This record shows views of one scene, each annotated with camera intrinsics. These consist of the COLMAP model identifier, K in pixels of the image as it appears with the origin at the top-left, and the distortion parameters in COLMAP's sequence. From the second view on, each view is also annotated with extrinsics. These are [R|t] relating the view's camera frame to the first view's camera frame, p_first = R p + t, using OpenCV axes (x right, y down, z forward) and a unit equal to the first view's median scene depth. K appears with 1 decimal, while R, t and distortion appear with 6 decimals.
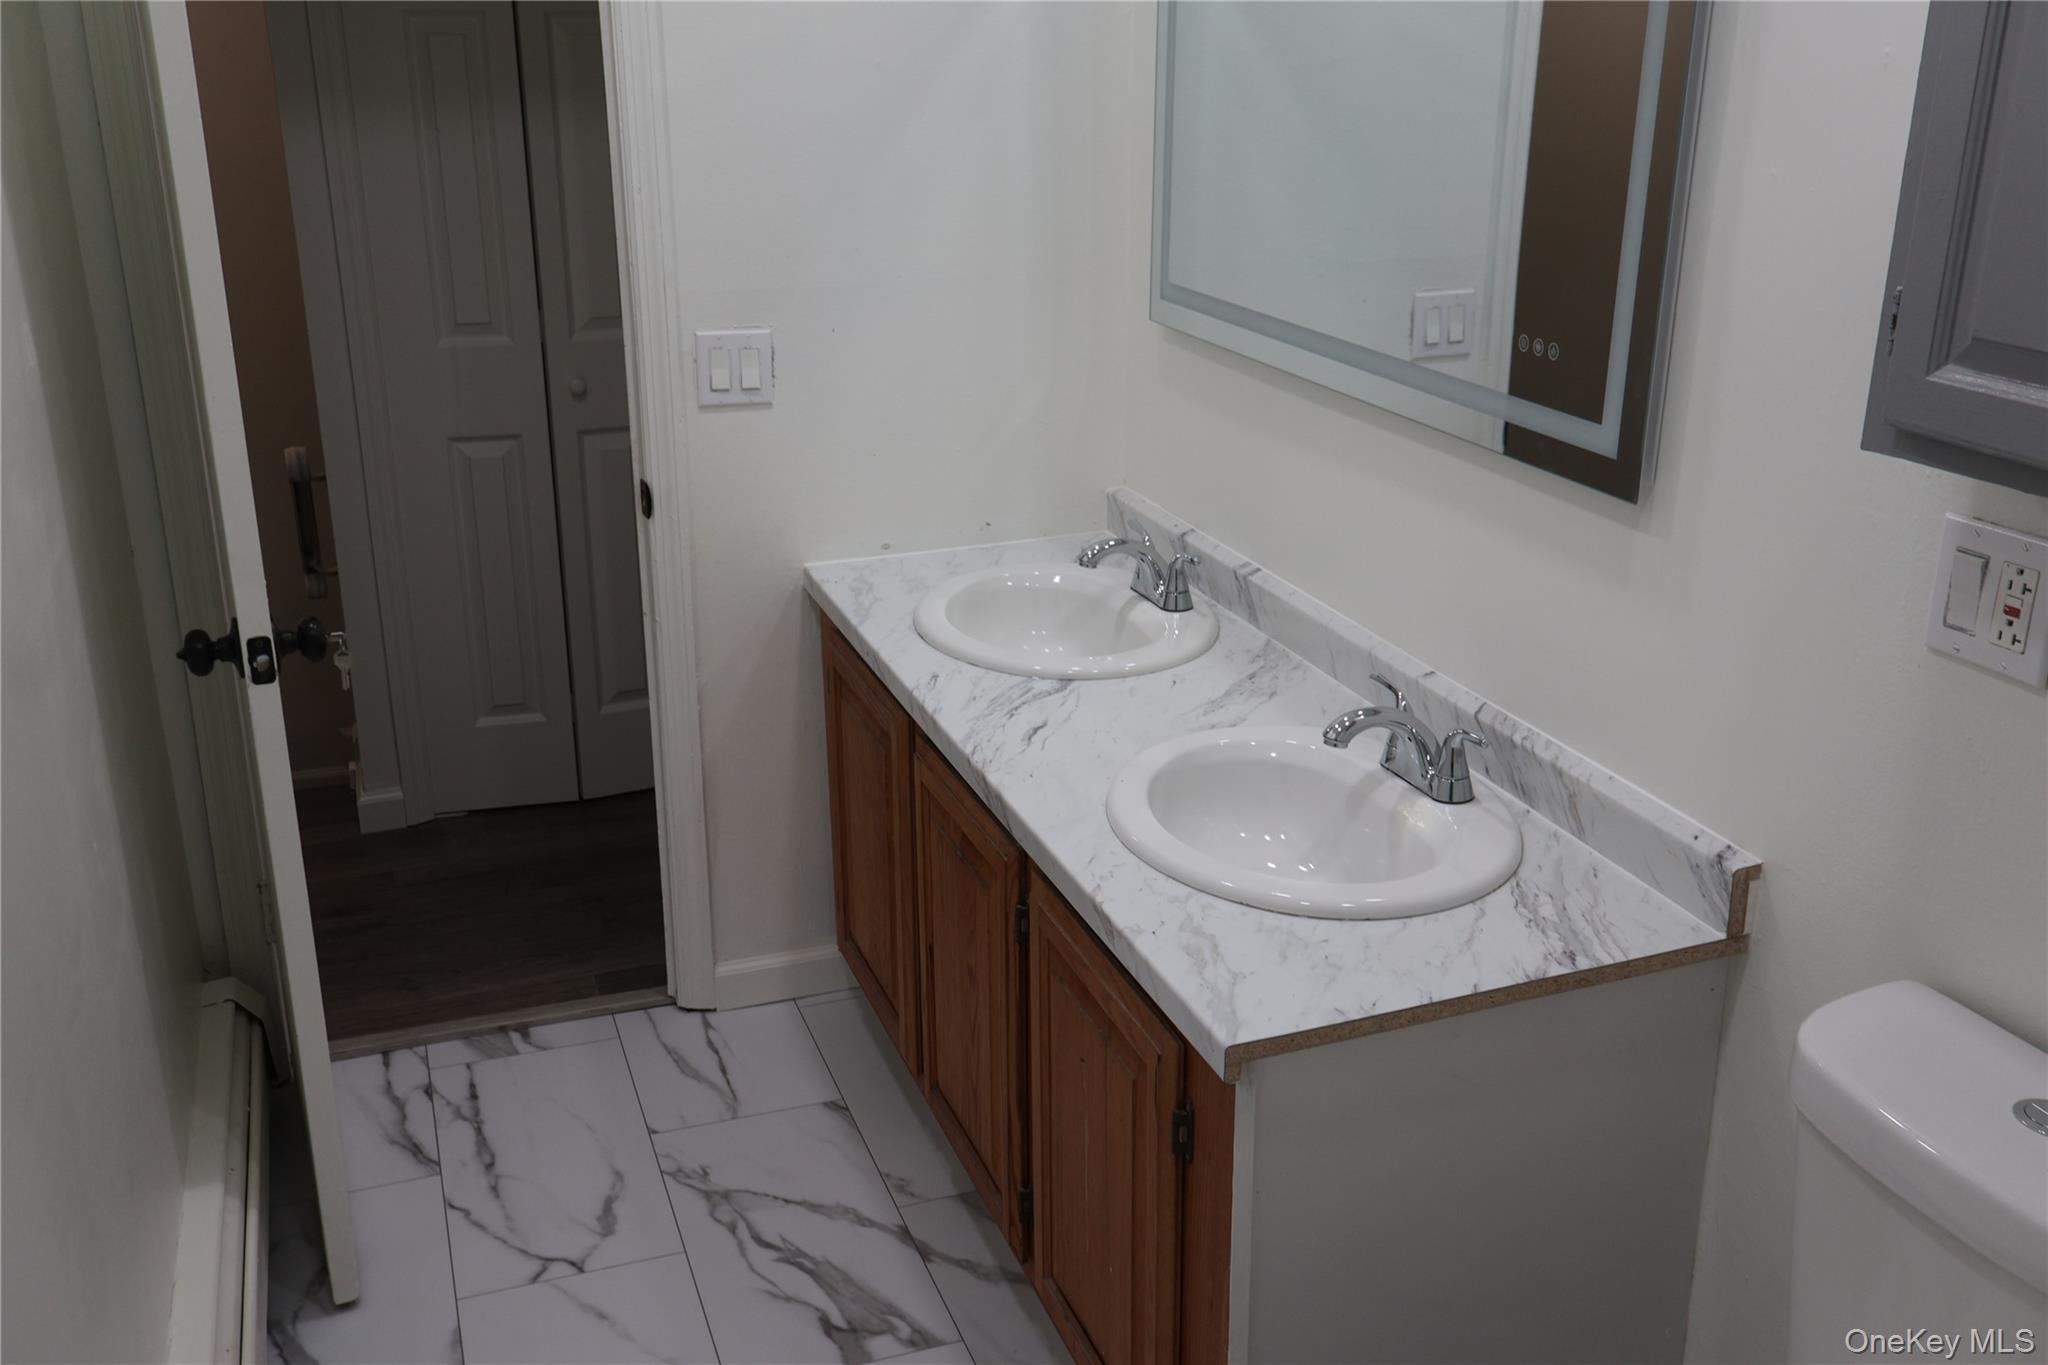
lens RADIAL K [[1871.7, 0, 1024.0], [0, 1871.7, 682.5], [0, 0, 1]] dist [0.022743, -0.009669]
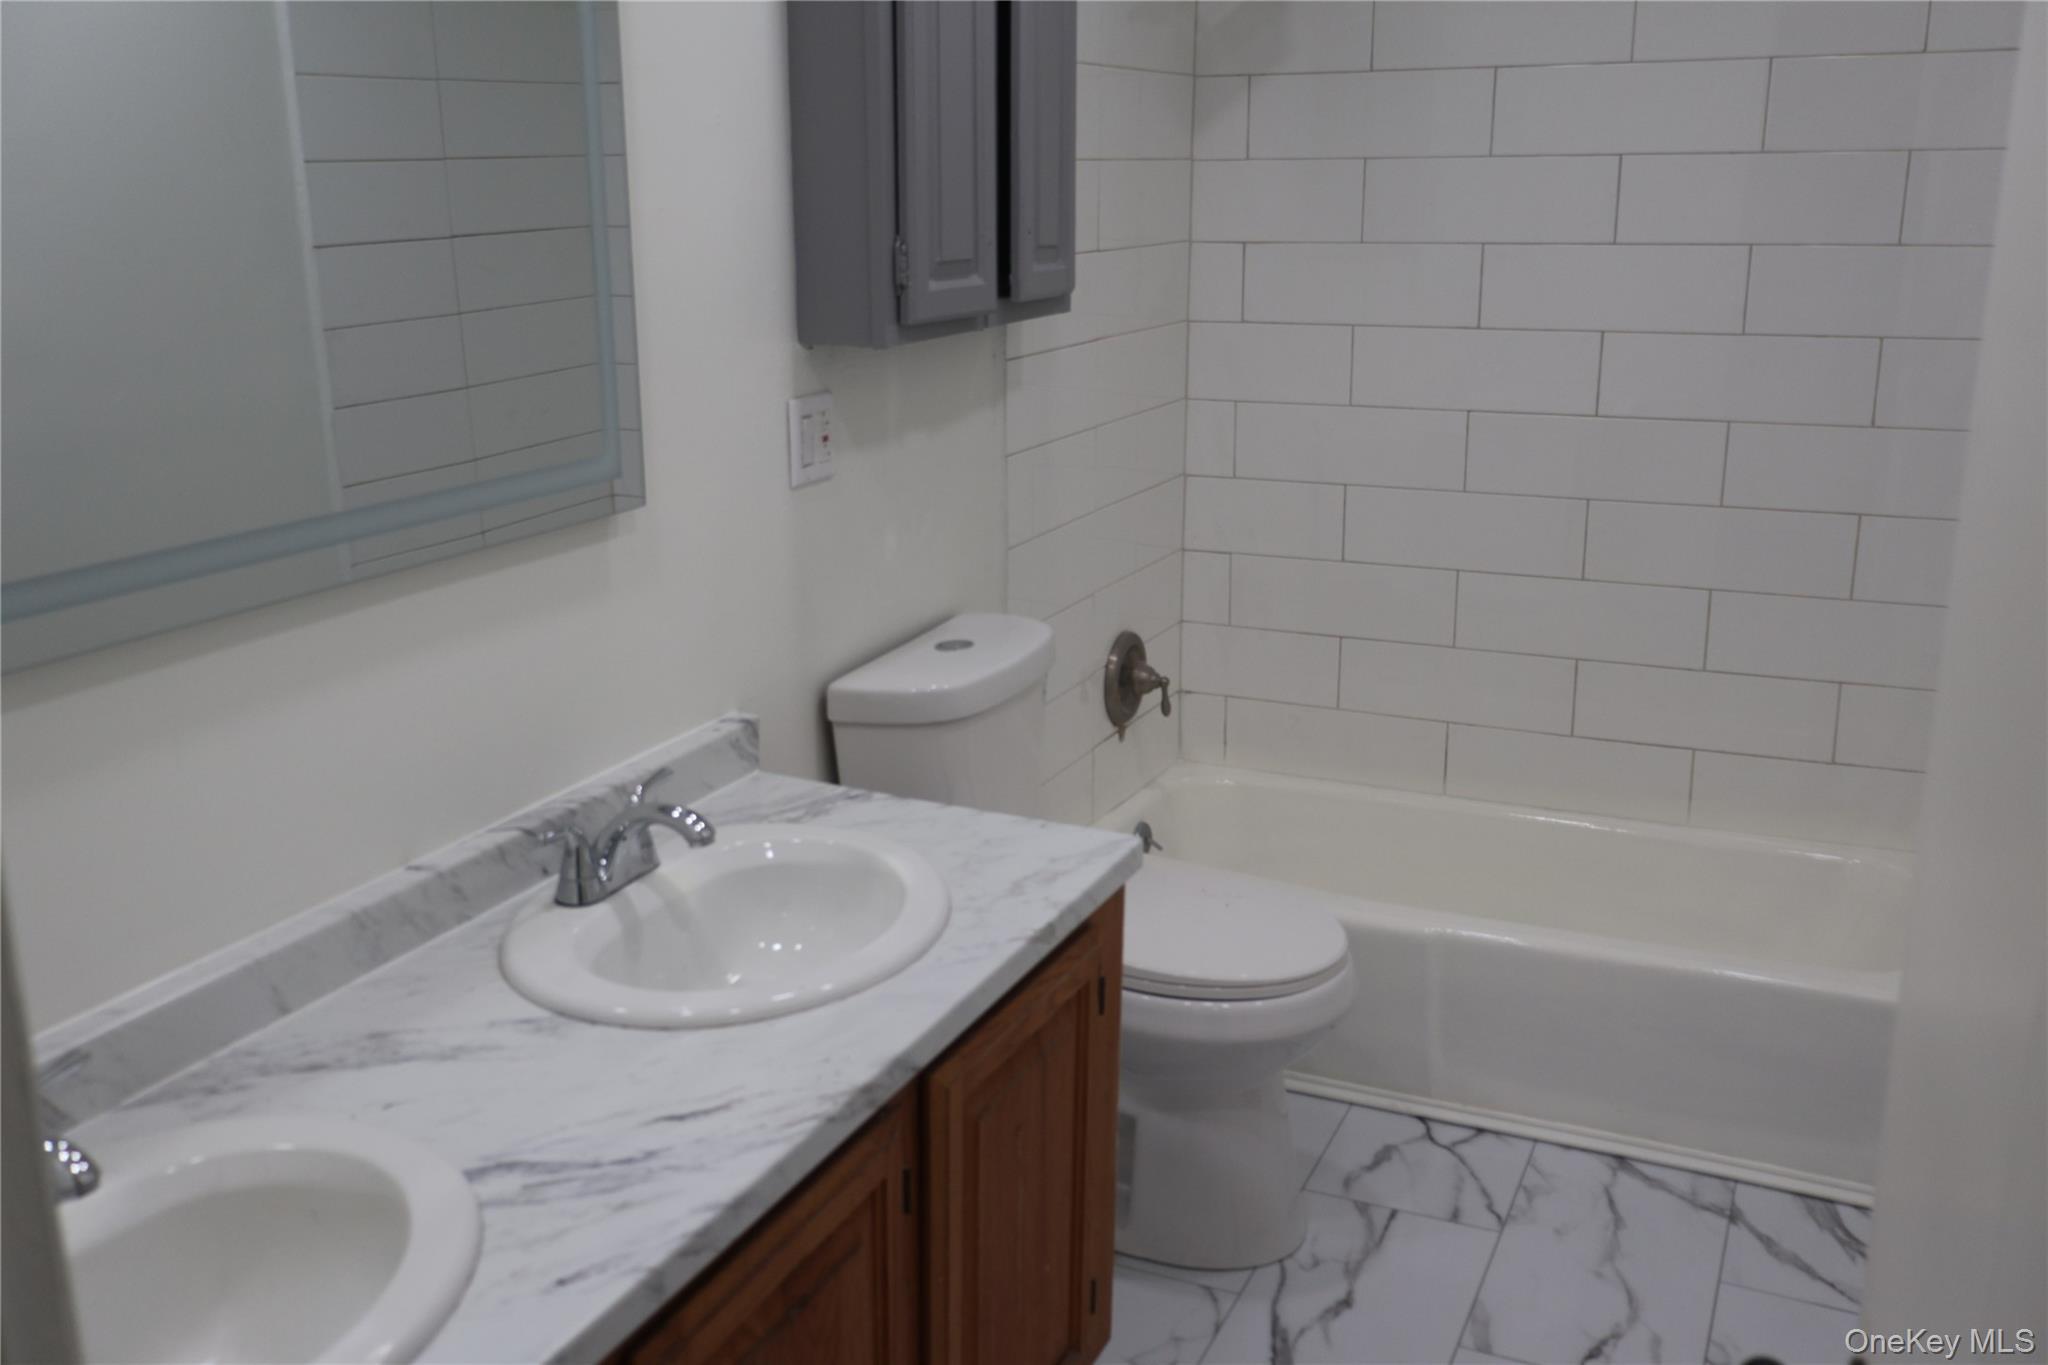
lens RADIAL K [[1871.7, 0, 1024.0], [0, 1871.7, 682.5], [0, 0, 1]] dist [0.022743, -0.009669]
pose [[-0.711750, -0.185324, 0.677545, -0.510984], [0.242582, 0.840375, 0.484690, -0.404468], [-0.659216, 0.509338, -0.553180, 1.236968]]
